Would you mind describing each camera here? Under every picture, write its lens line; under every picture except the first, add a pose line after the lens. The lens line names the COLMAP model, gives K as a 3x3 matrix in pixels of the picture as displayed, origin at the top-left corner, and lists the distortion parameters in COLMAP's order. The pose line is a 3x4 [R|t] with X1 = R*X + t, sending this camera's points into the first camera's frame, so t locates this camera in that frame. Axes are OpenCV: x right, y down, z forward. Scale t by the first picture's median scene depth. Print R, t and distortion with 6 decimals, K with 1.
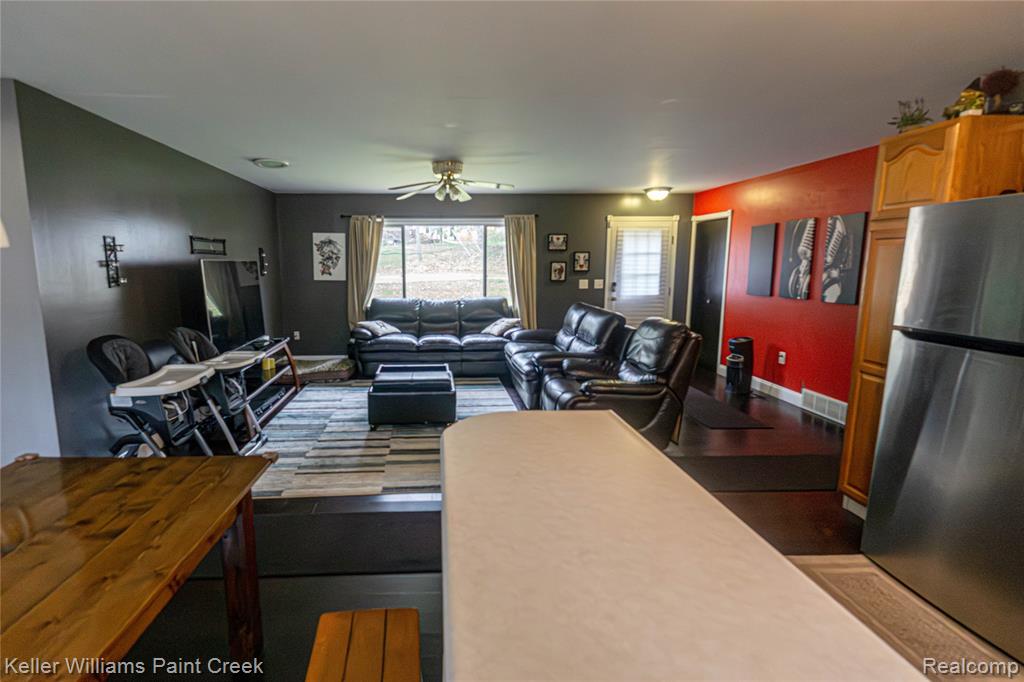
lens RADIAL K [[489.0, 0, 447.1], [0, 489.0, 363.9], [0, 0, 1]] dist [-0.002279, 0.003559]
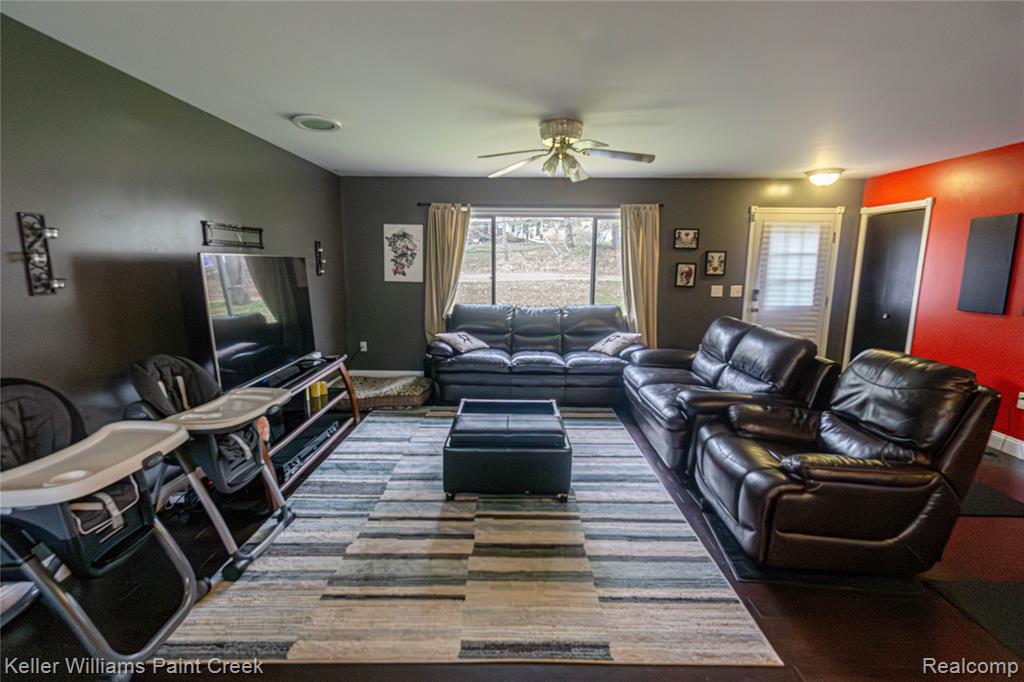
lens RADIAL K [[489.0, 0, 522.6], [0, 489.0, 347.8], [0, 0, 1]] dist [-0.002279, 0.003559]
pose [[0.999741, 0.016018, -0.016164, -0.028770], [-0.016502, 0.999405, -0.030297, -0.044833], [0.015669, 0.030556, 0.999410, 0.215808]]
